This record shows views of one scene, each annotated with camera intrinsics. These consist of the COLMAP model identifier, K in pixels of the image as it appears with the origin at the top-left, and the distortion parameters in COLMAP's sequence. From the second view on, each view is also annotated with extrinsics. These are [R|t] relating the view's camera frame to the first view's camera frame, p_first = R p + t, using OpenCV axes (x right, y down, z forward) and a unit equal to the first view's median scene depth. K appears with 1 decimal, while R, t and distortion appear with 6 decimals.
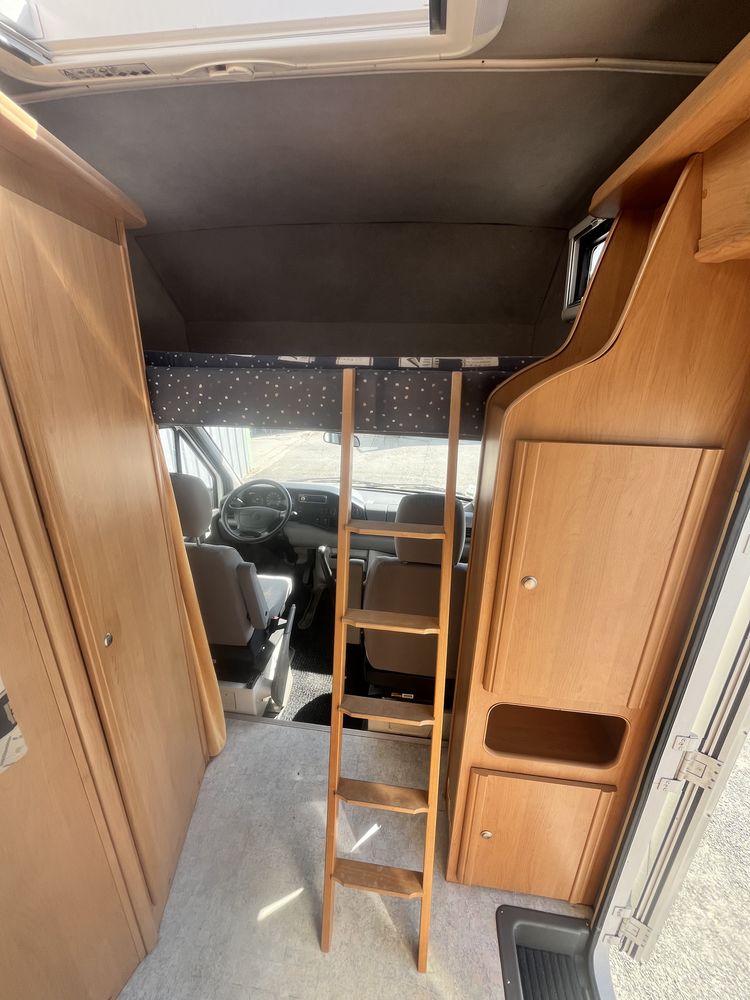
lens RADIAL K [[404.7, 0, 375.0], [0, 404.7, 498.8], [0, 0, 1]] dist [-0.000497, -0.000667]
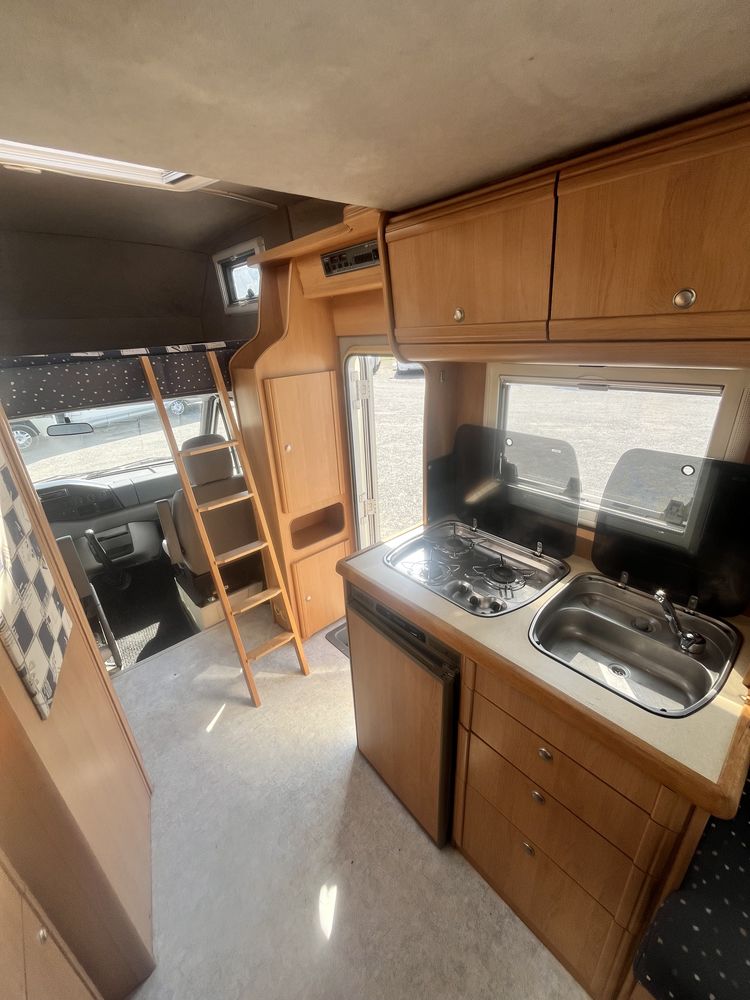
lens RADIAL K [[404.7, 0, 373.4], [0, 404.7, 498.4], [0, 0, 1]] dist [-0.000497, -0.000667]
pose [[0.653072, -0.338688, 0.677339, -0.698384], [0.311559, 0.935380, 0.167319, 0.198965], [-0.690238, 0.101759, 0.716391, -0.649089]]
